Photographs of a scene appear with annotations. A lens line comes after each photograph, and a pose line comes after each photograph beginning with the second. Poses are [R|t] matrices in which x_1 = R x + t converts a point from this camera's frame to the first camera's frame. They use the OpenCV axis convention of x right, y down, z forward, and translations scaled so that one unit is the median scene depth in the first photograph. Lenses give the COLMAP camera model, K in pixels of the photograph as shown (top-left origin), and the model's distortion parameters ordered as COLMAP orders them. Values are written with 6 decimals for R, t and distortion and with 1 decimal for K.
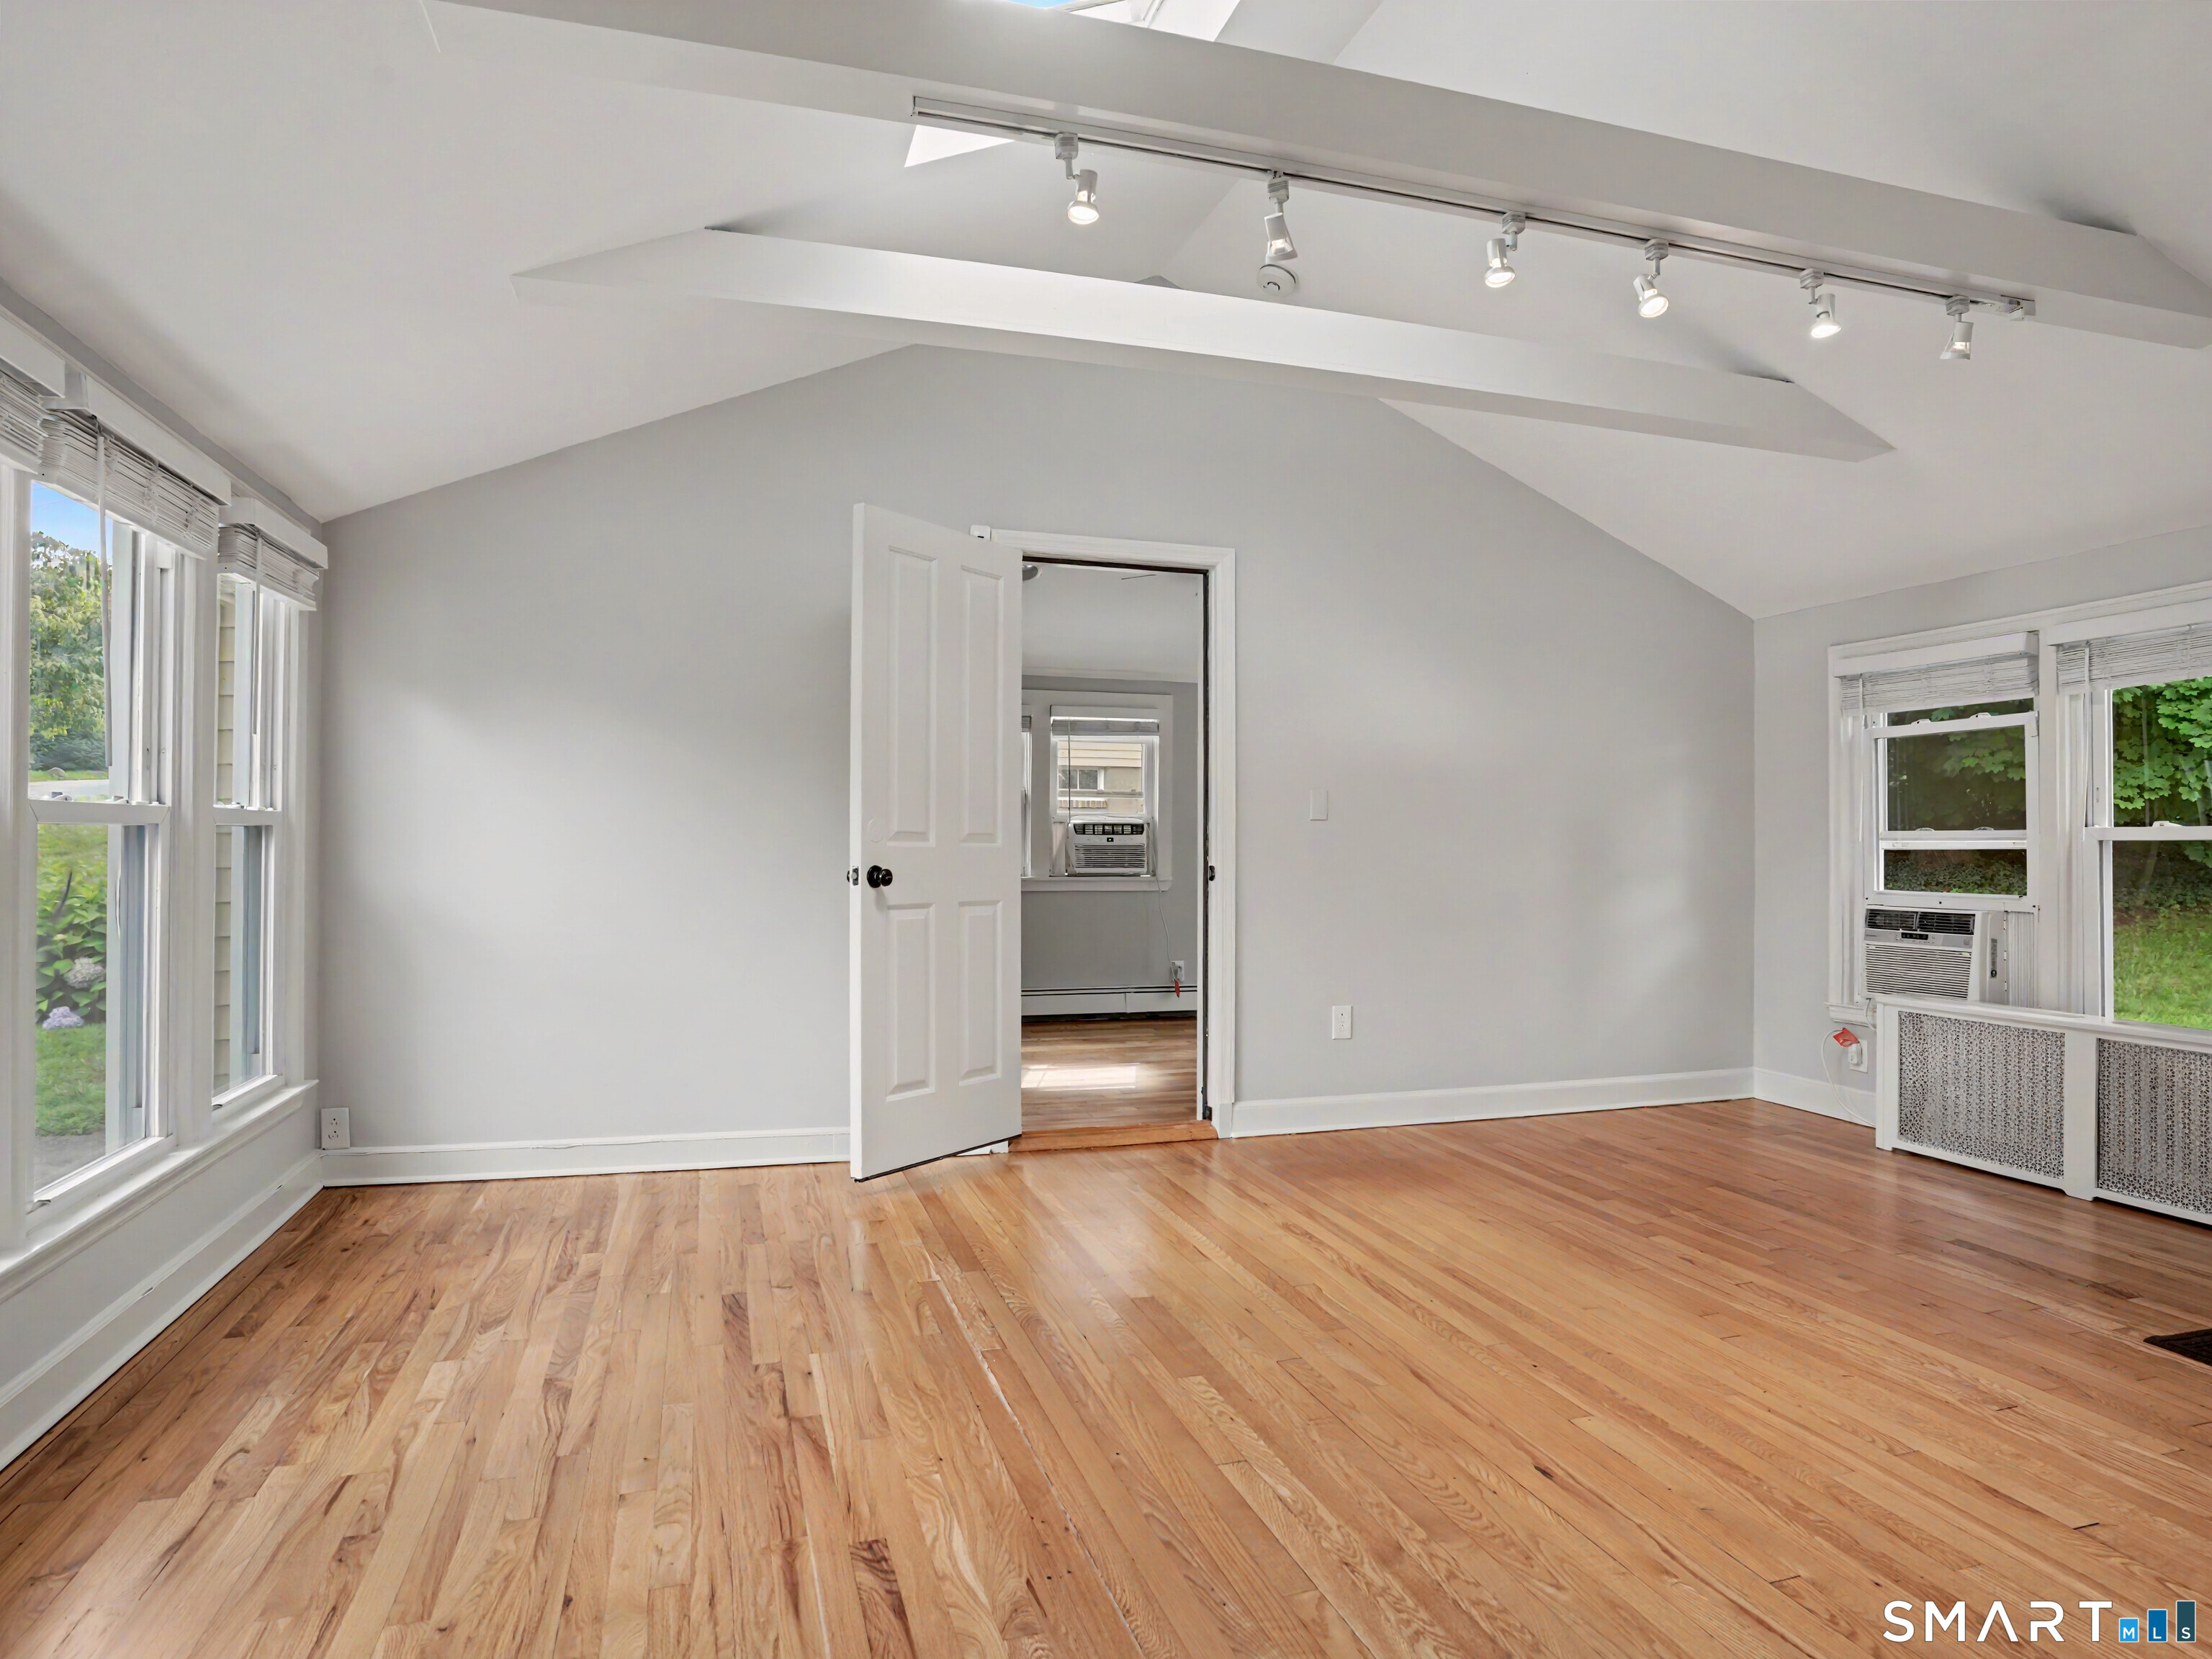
lens RADIAL K [[1277.0, 0, 1107.7], [0, 1277.0, 830.3], [0, 0, 1]] dist [-0.052339, 0.000341]
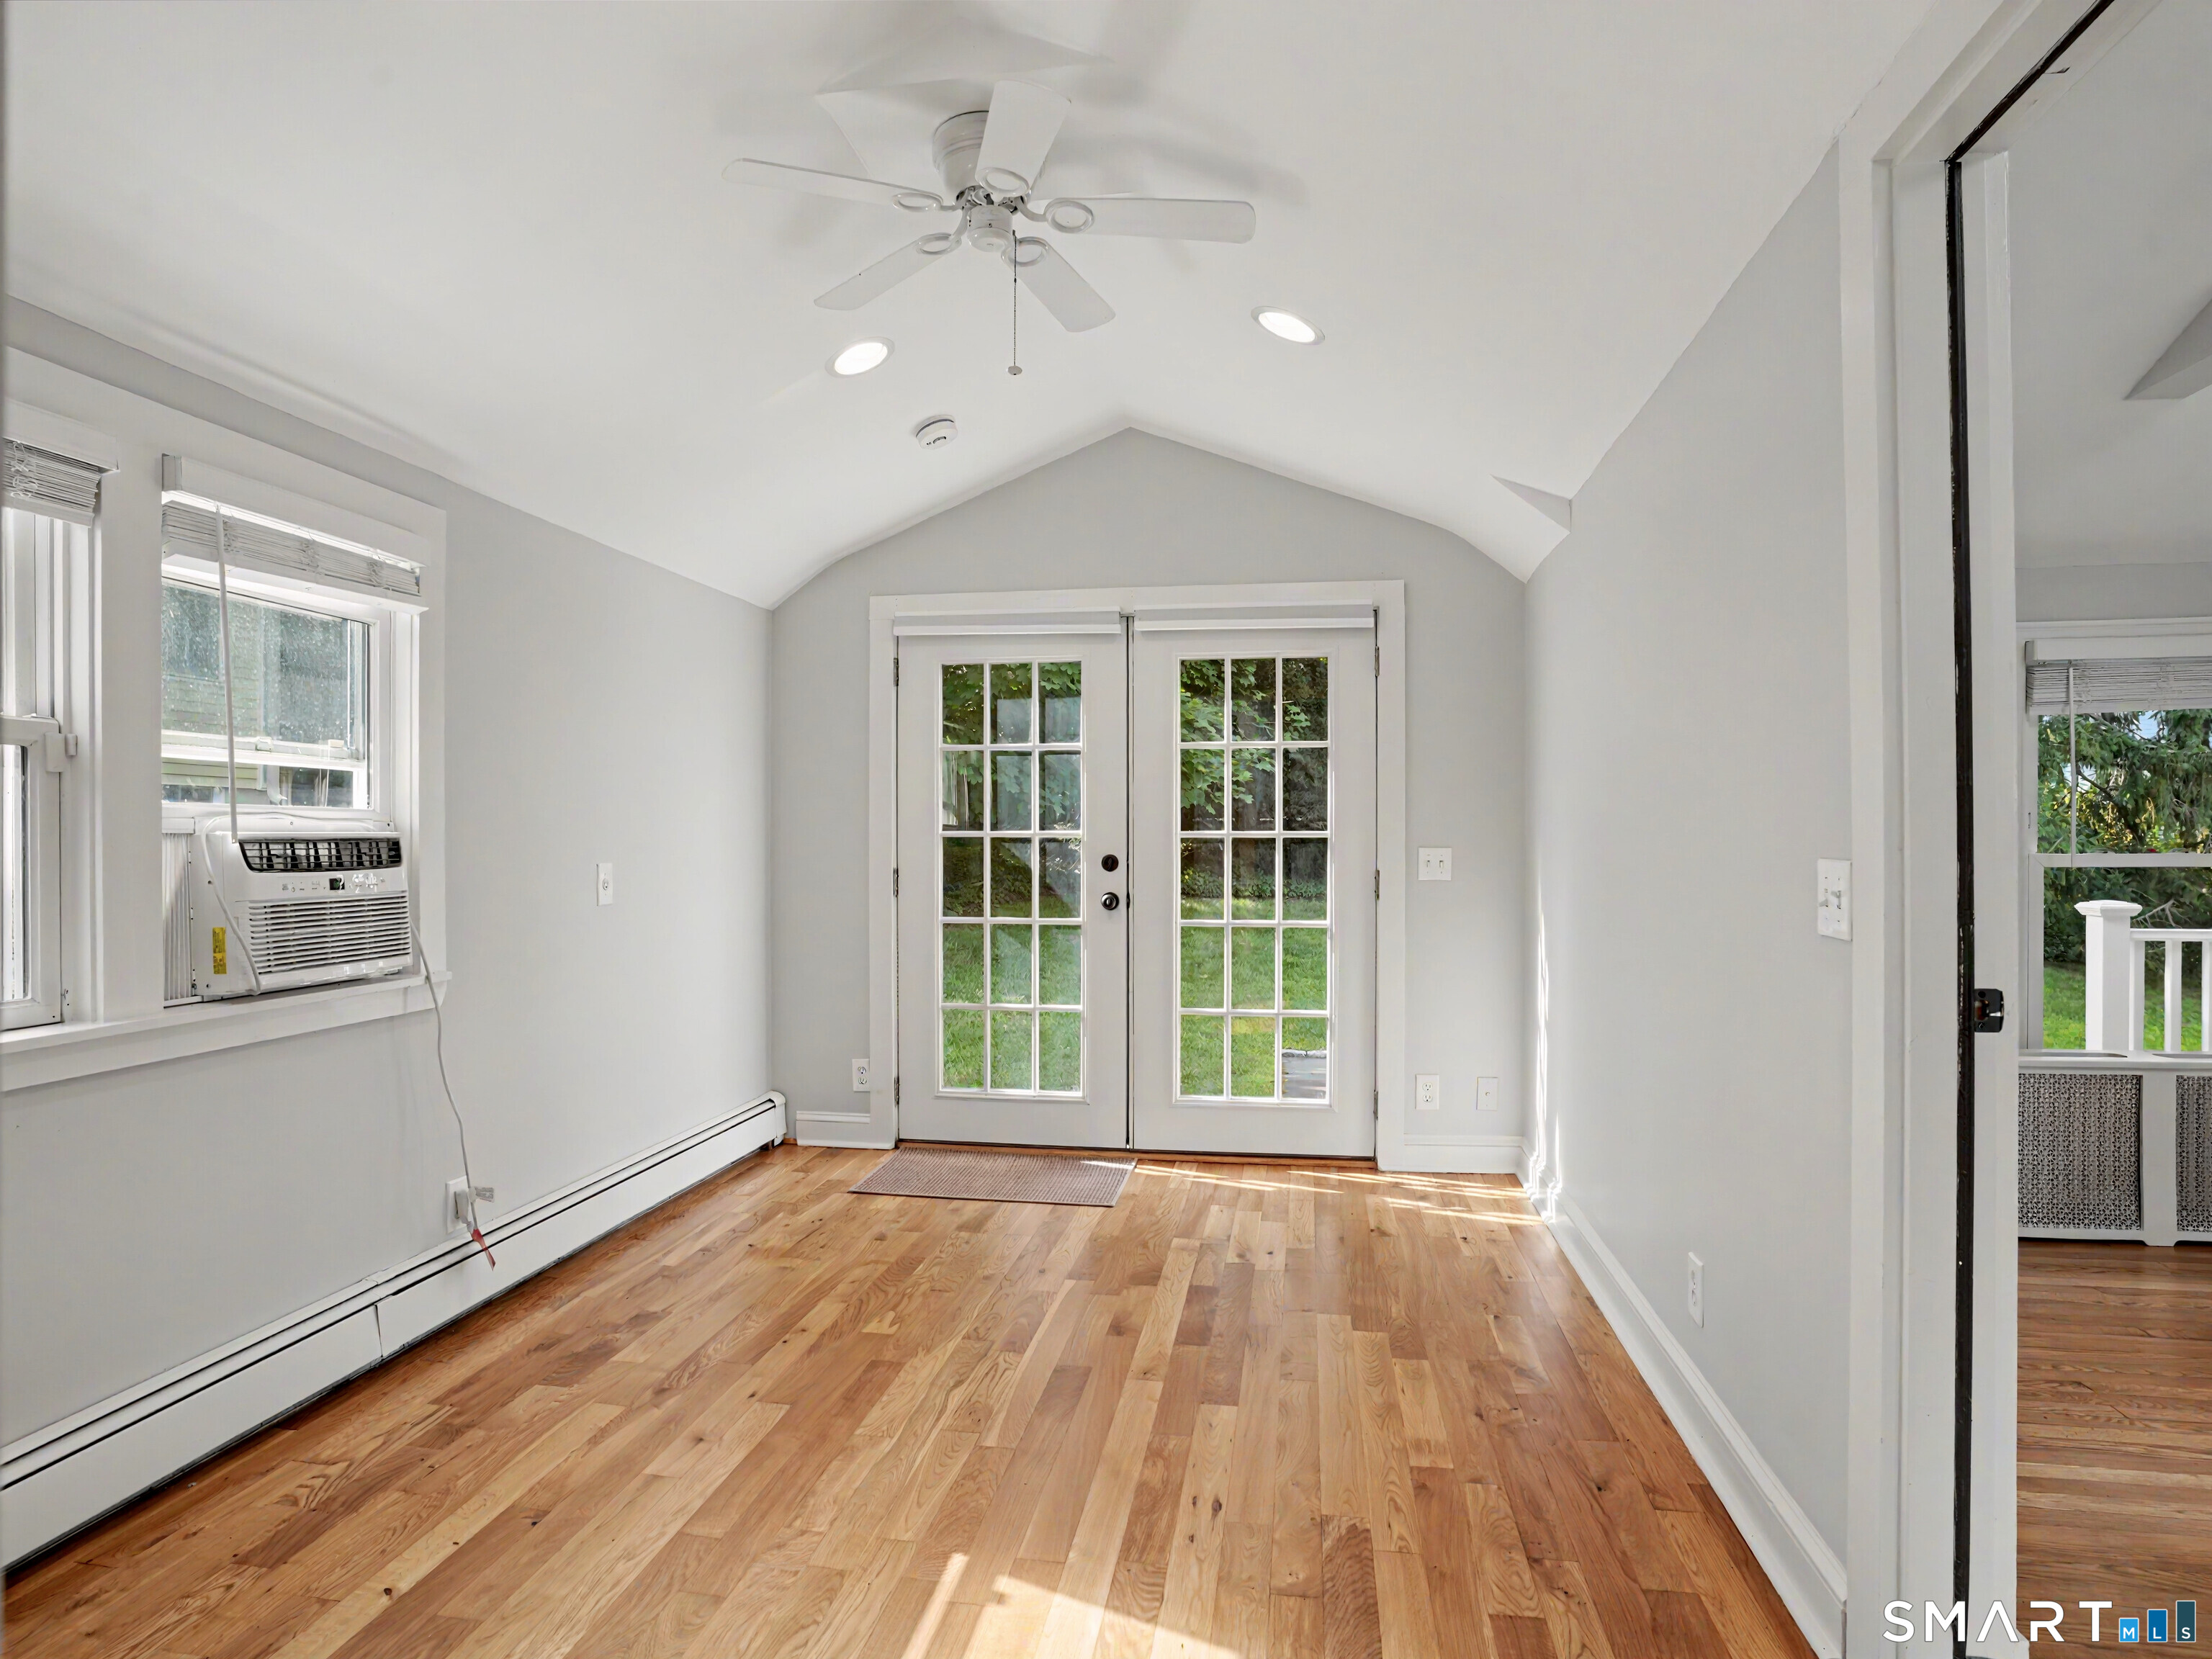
lens RADIAL K [[1277.0, 0, 1099.5], [0, 1277.0, 838.1], [0, 0, 1]] dist [-0.052339, 0.000341]
pose [[0.443729, -0.003582, 0.896154, -0.413526], [-0.006953, 0.999948, 0.007439, -0.017838], [-0.896134, -0.009532, 0.443681, 1.303315]]
